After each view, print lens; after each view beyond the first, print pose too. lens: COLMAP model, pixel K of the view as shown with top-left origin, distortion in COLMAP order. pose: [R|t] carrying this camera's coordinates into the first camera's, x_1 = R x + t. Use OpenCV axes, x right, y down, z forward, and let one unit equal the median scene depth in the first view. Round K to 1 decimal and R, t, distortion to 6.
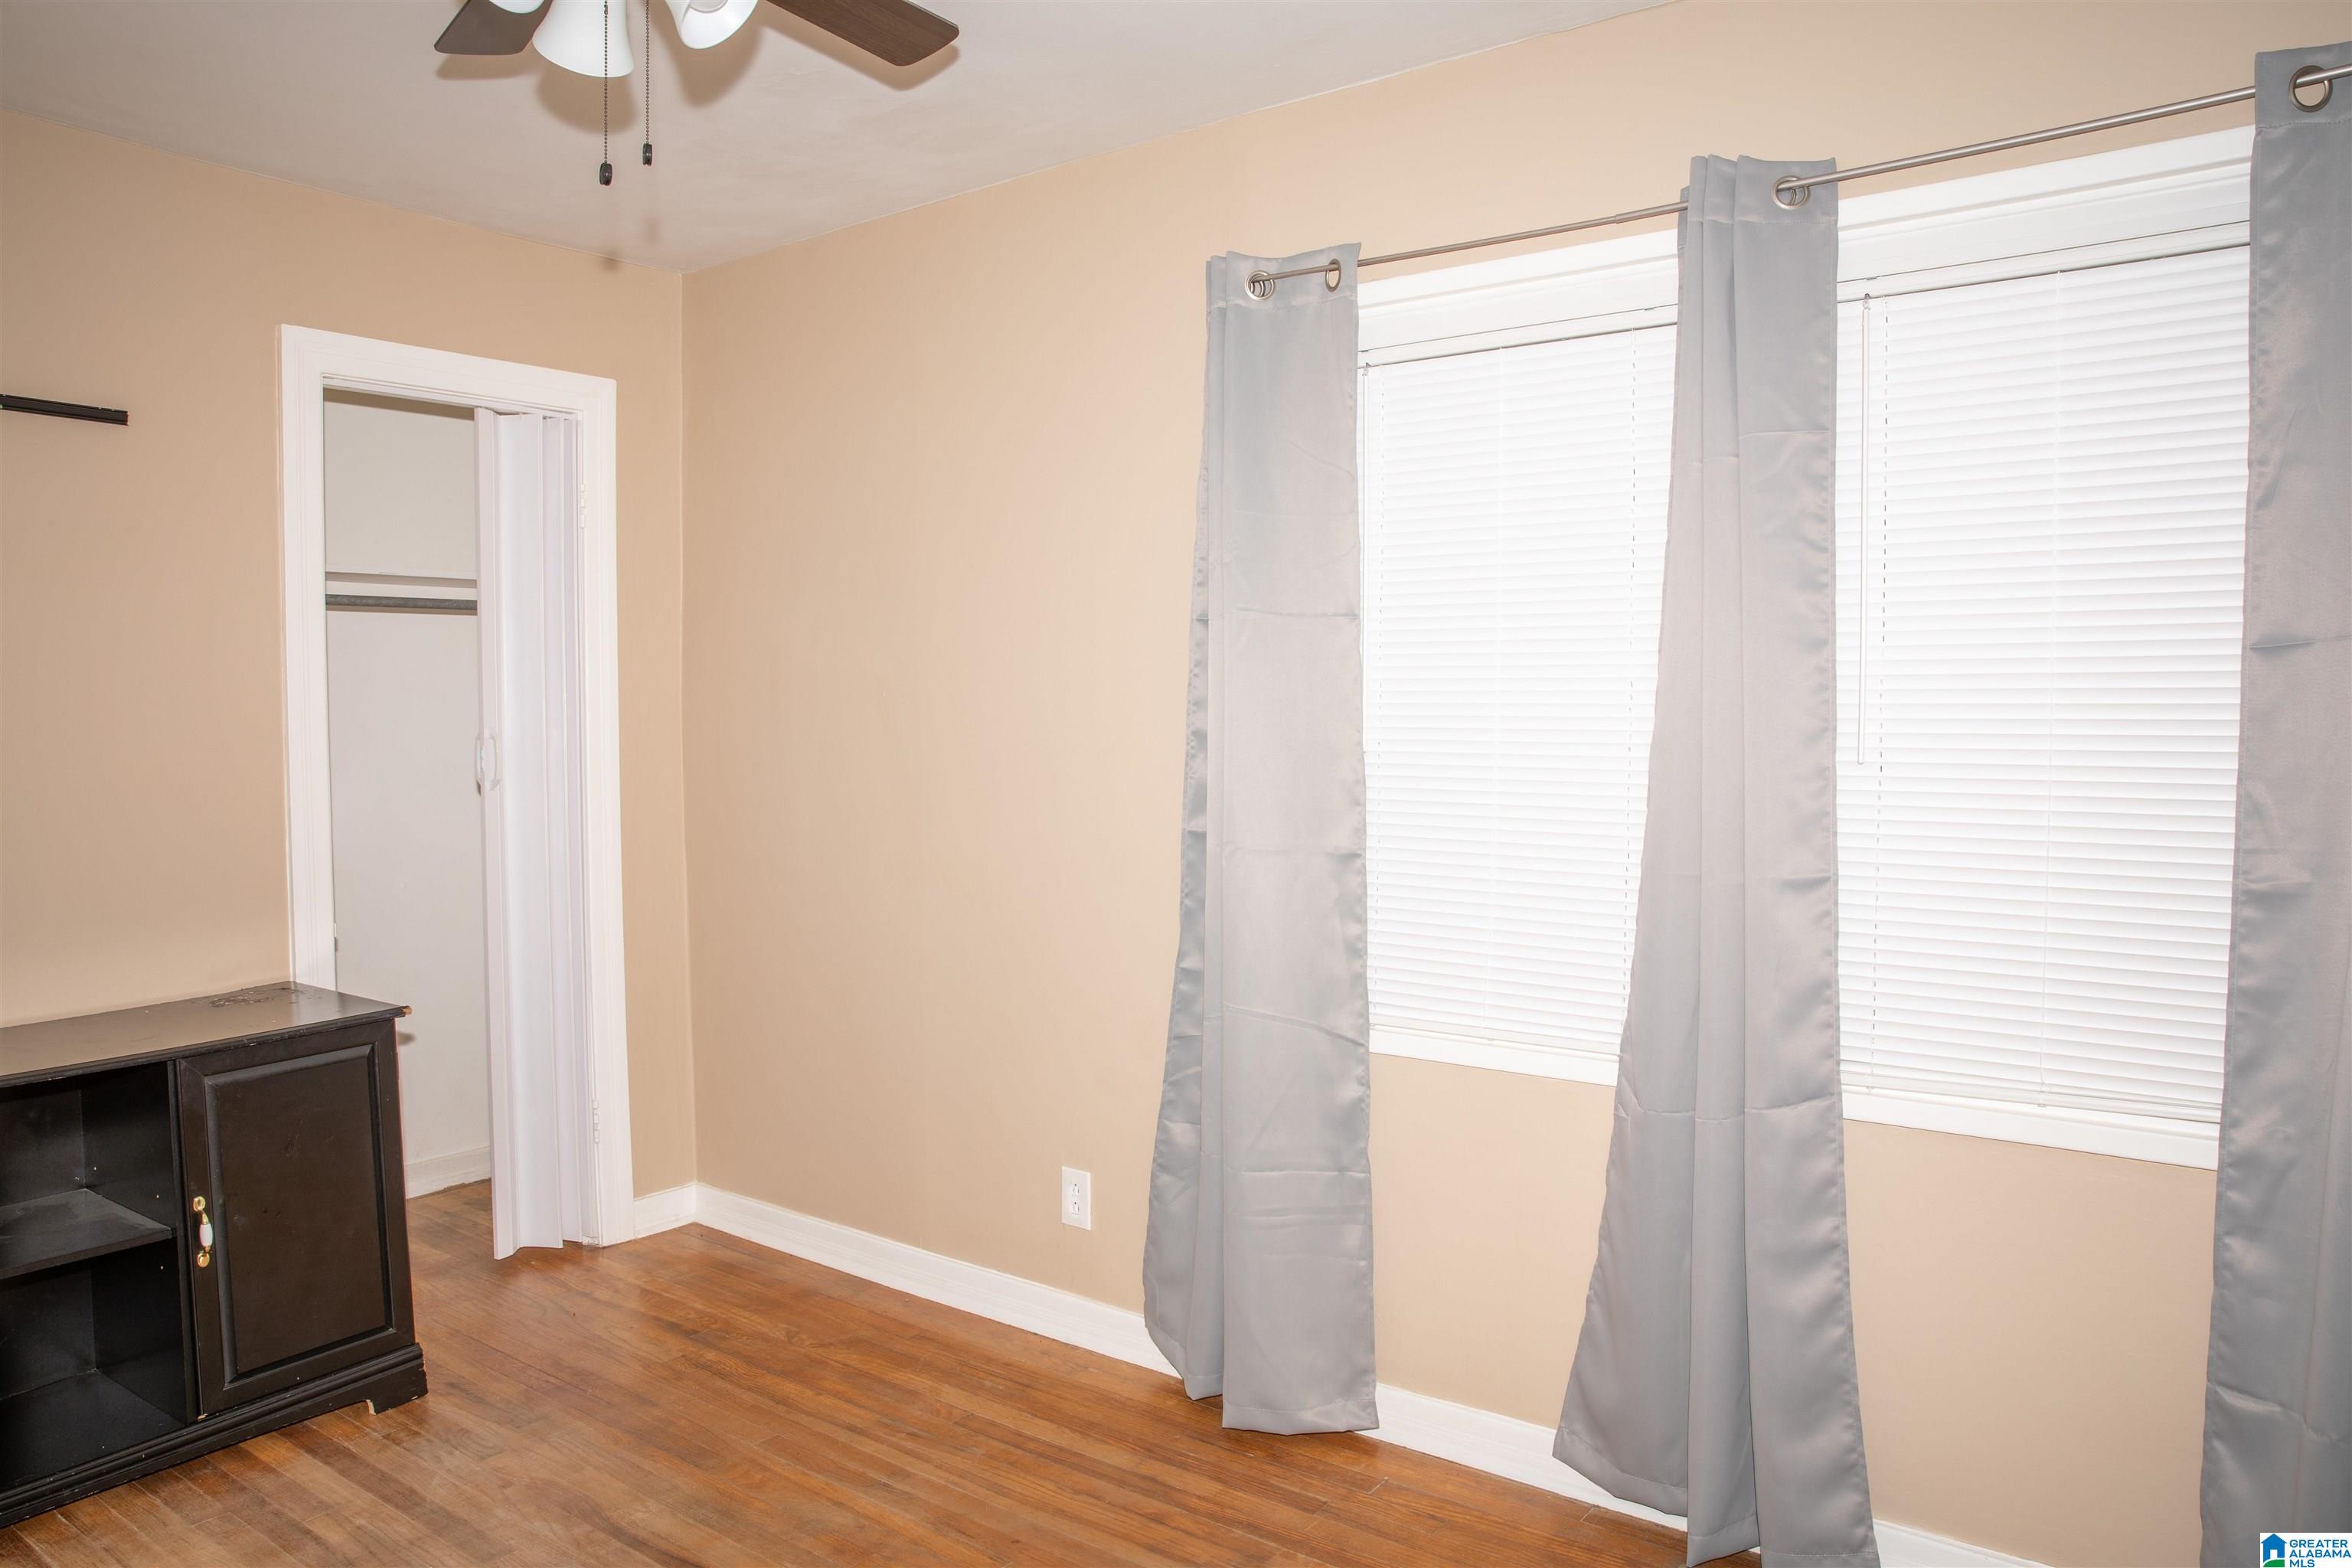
lens RADIAL K [[1614.5, 0, 1173.4], [0, 1614.5, 772.2], [0, 0, 1]] dist [-0.100644, 0.083018]
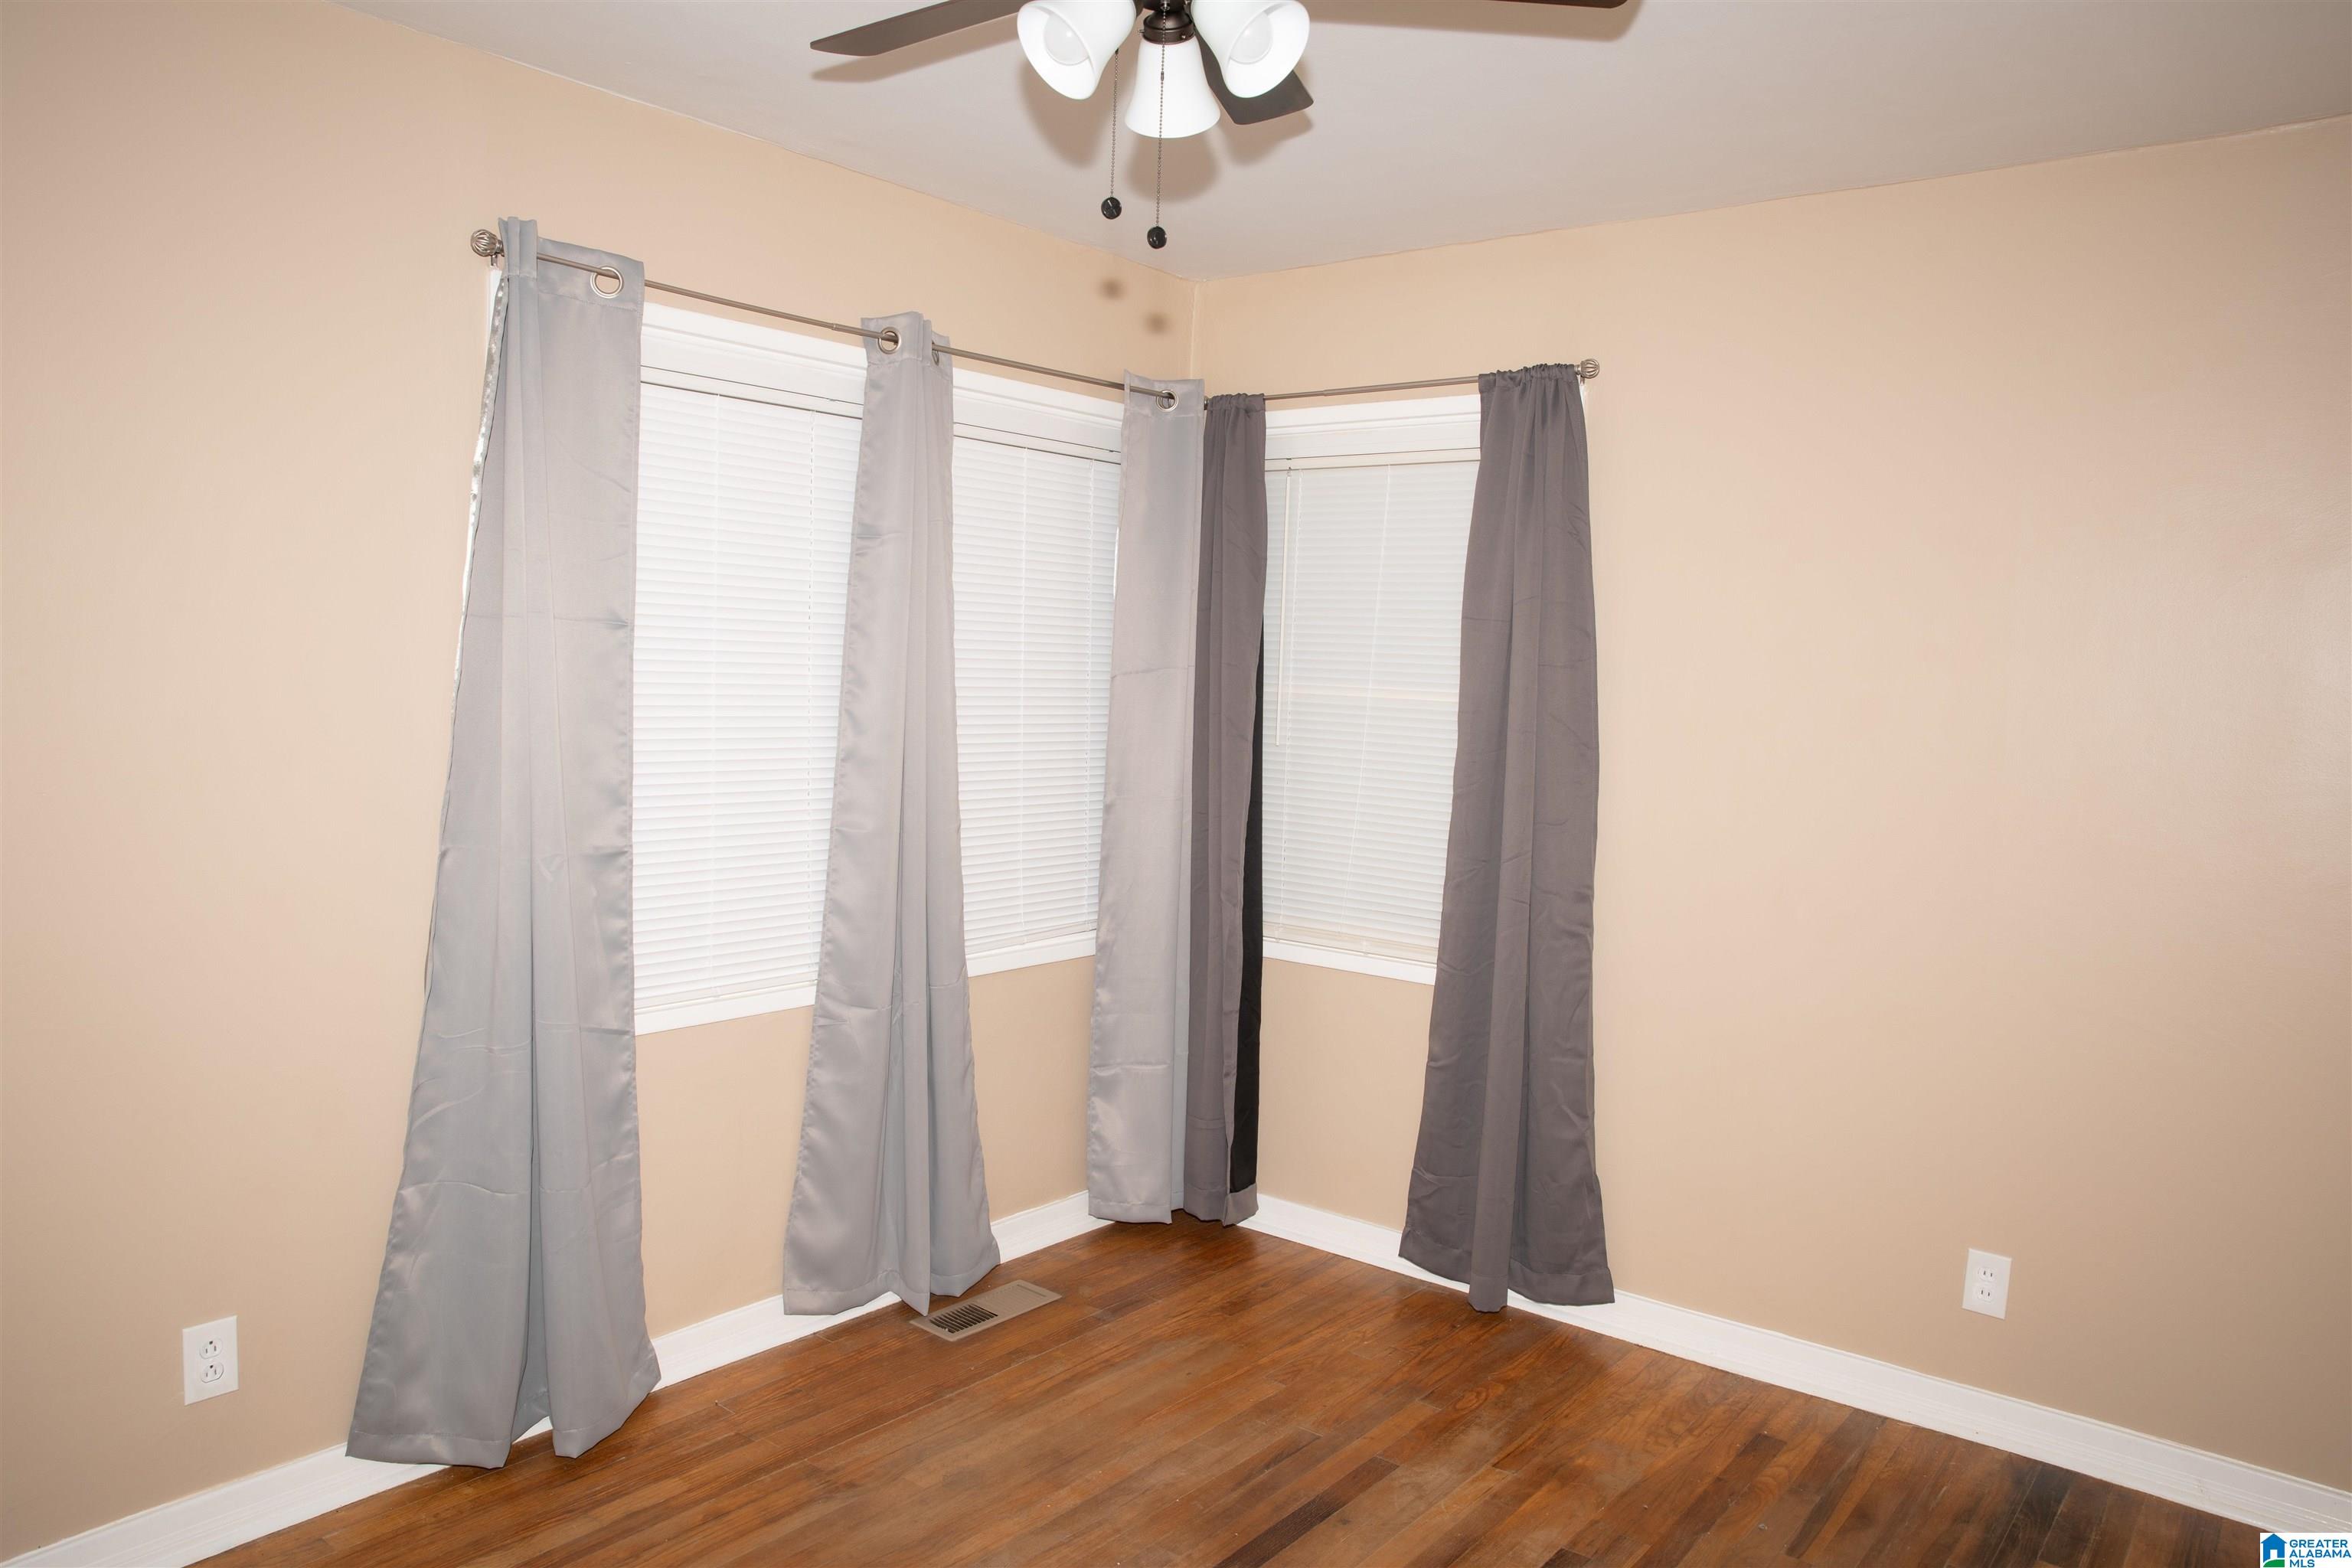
lens RADIAL K [[1614.5, 0, 1173.4], [0, 1614.5, 772.2], [0, 0, 1]] dist [-0.100644, 0.083018]
pose [[0.024548, -0.065288, 0.997564, -0.901596], [0.007247, 0.997851, 0.065128, -0.064499], [-0.999672, 0.005631, 0.024968, 0.620732]]
